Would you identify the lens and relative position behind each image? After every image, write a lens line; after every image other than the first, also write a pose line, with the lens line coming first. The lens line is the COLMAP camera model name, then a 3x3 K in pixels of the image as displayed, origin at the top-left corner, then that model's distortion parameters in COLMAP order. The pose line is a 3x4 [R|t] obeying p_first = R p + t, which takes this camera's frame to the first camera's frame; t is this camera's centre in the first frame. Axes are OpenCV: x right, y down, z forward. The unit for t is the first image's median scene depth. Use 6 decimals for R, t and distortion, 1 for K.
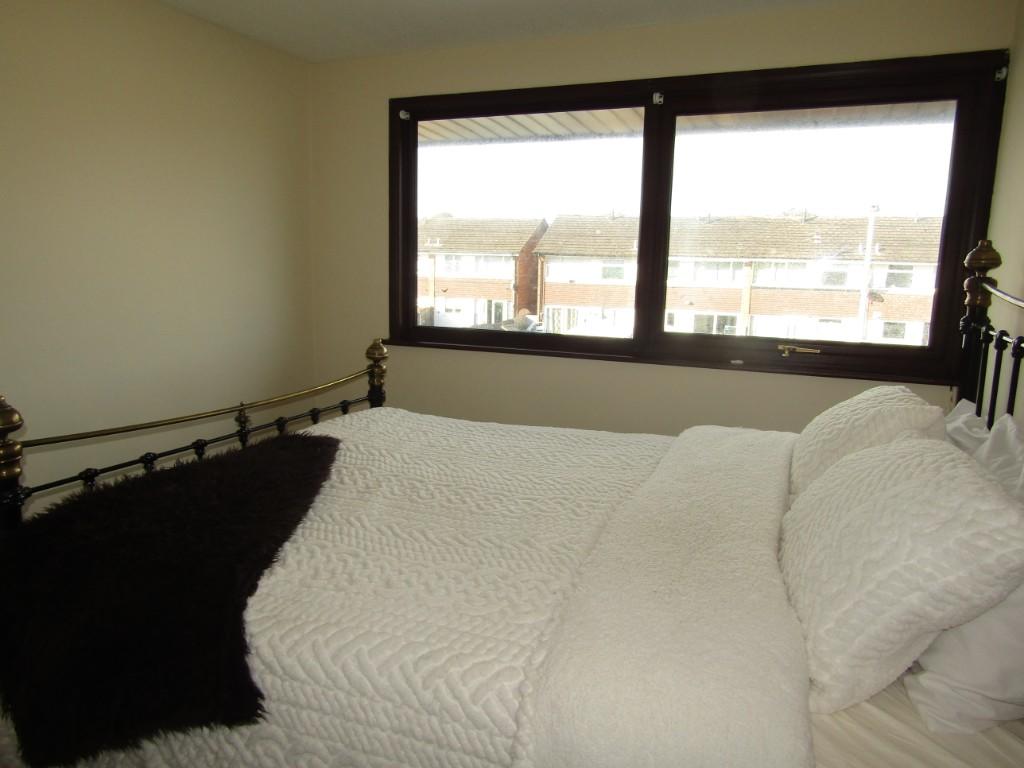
lens RADIAL K [[732.2, 0, 513.7], [0, 732.2, 385.7], [0, 0, 1]] dist [-0.059250, 0.057509]
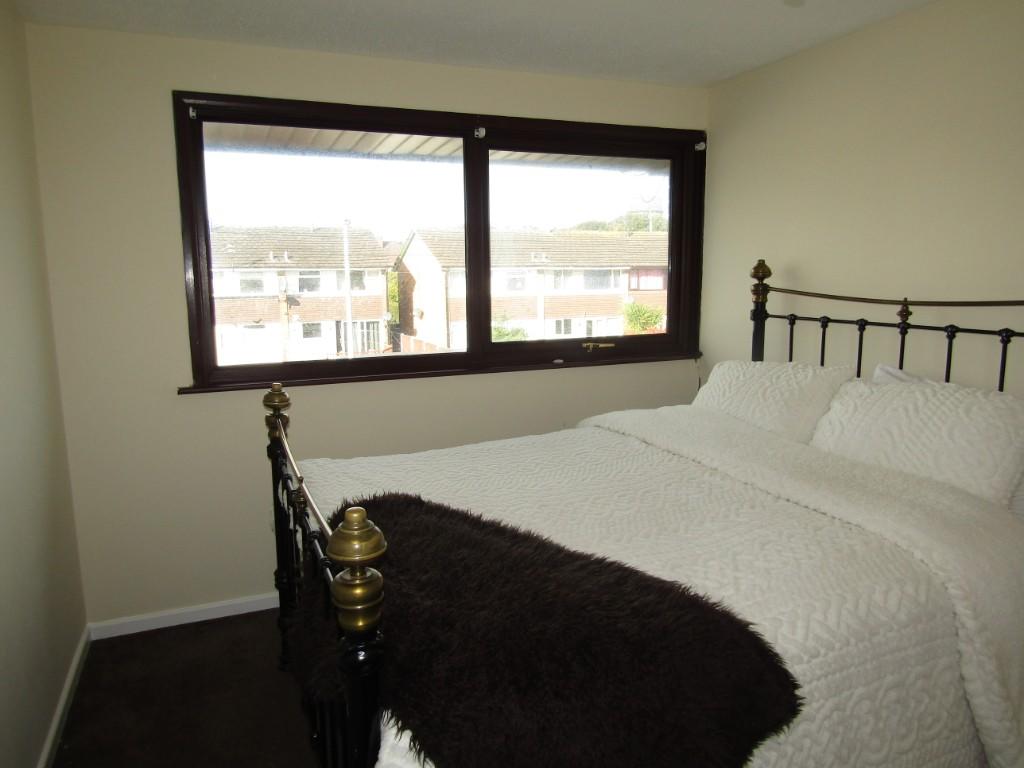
lens RADIAL K [[732.2, 0, 513.7], [0, 732.2, 385.7], [0, 0, 1]] dist [-0.059250, 0.057509]
pose [[0.690187, -0.136582, 0.710624, -0.524504], [0.144062, 0.988303, 0.050032, -0.055670], [-0.709146, 0.067842, 0.701791, 0.190096]]
